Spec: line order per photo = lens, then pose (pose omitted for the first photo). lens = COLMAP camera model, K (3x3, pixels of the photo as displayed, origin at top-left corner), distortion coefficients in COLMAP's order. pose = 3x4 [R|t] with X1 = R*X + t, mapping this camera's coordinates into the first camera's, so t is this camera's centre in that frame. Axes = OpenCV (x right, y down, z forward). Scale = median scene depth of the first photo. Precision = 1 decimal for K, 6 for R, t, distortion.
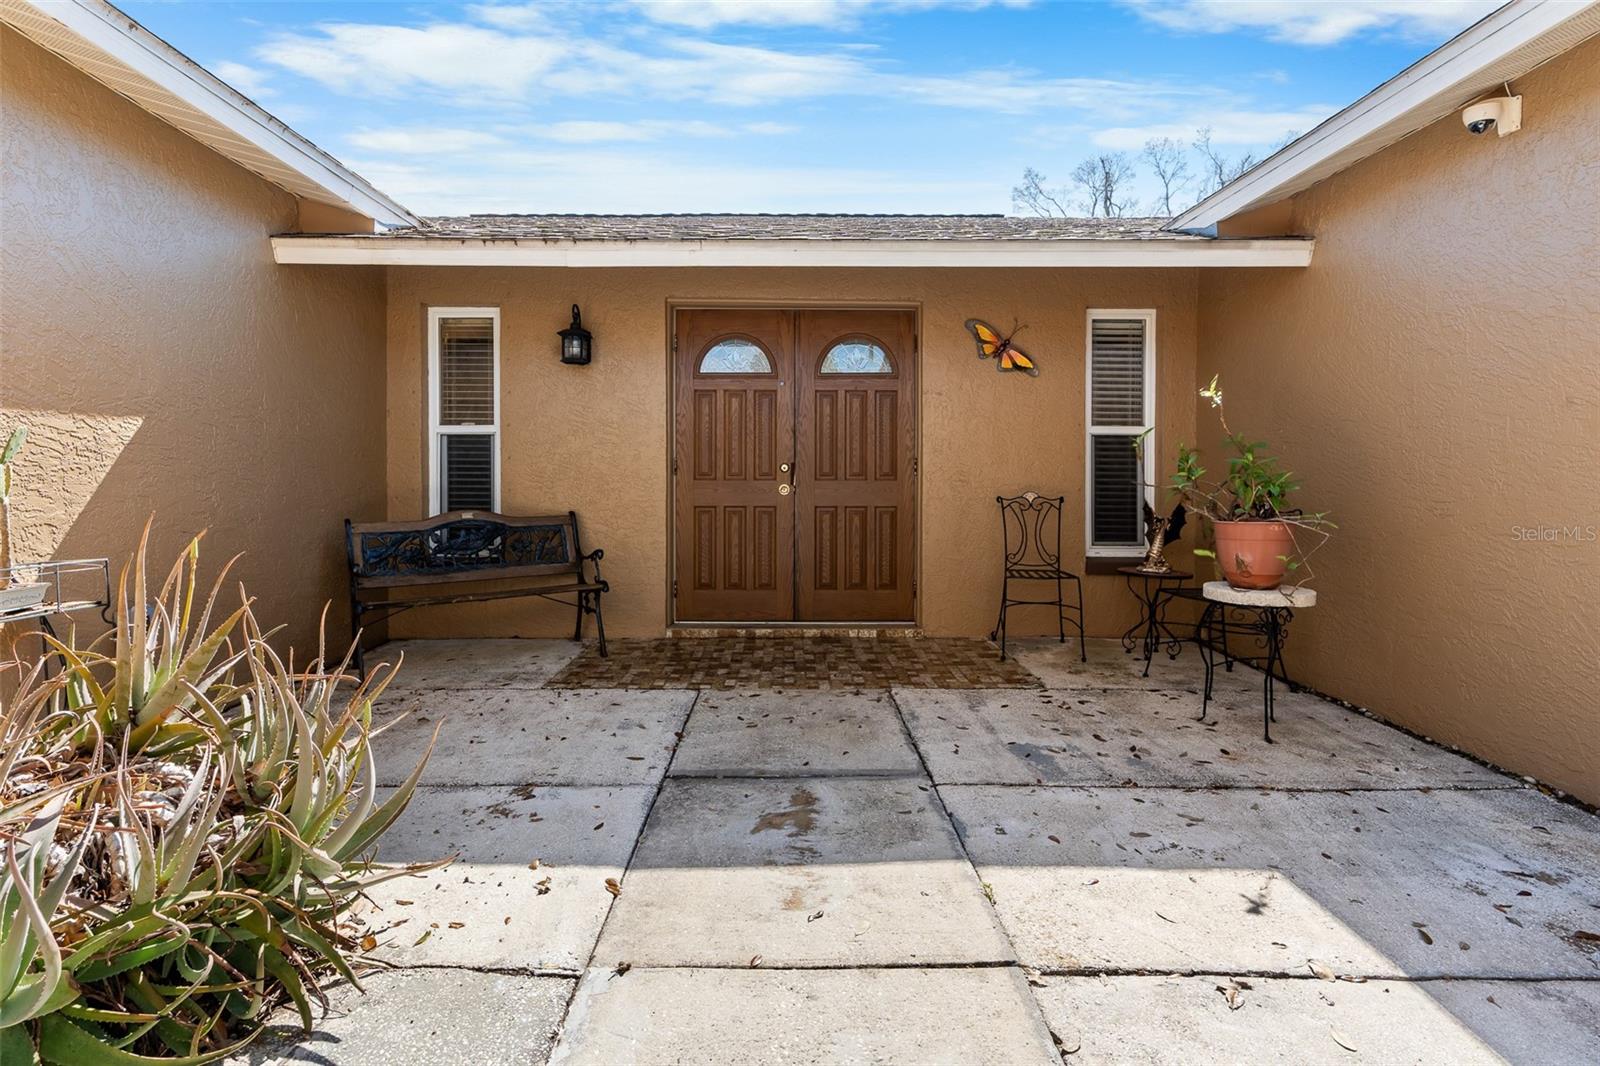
lens RADIAL K [[874.3, 0, 803.3], [0, 874.3, 532.2], [0, 0, 1]] dist [-0.000141, -0.000011]
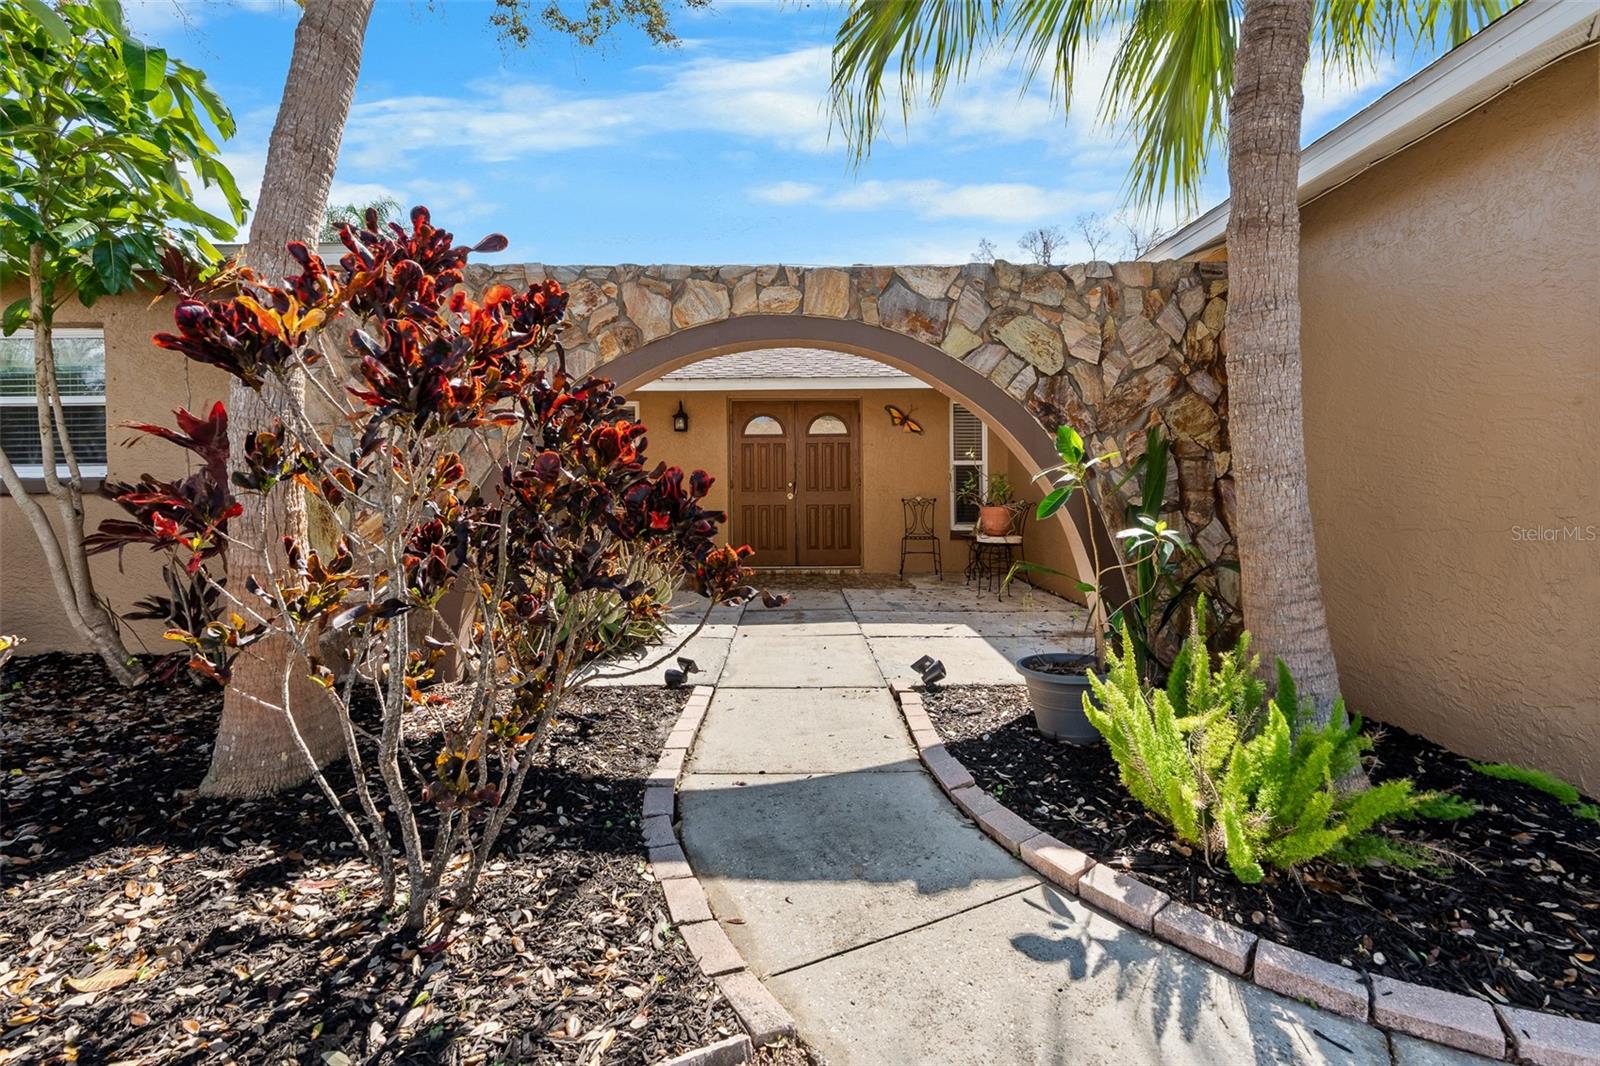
lens RADIAL K [[716.8, 0, 796.1], [0, 716.8, 531.8], [0, 0, 1]] dist [0.001779, 0.000137]
pose [[0.999885, -0.009390, -0.011869, 0.008375], [0.009360, 0.999953, -0.002566, 0.032690], [0.011893, 0.002455, 0.999926, -0.555538]]
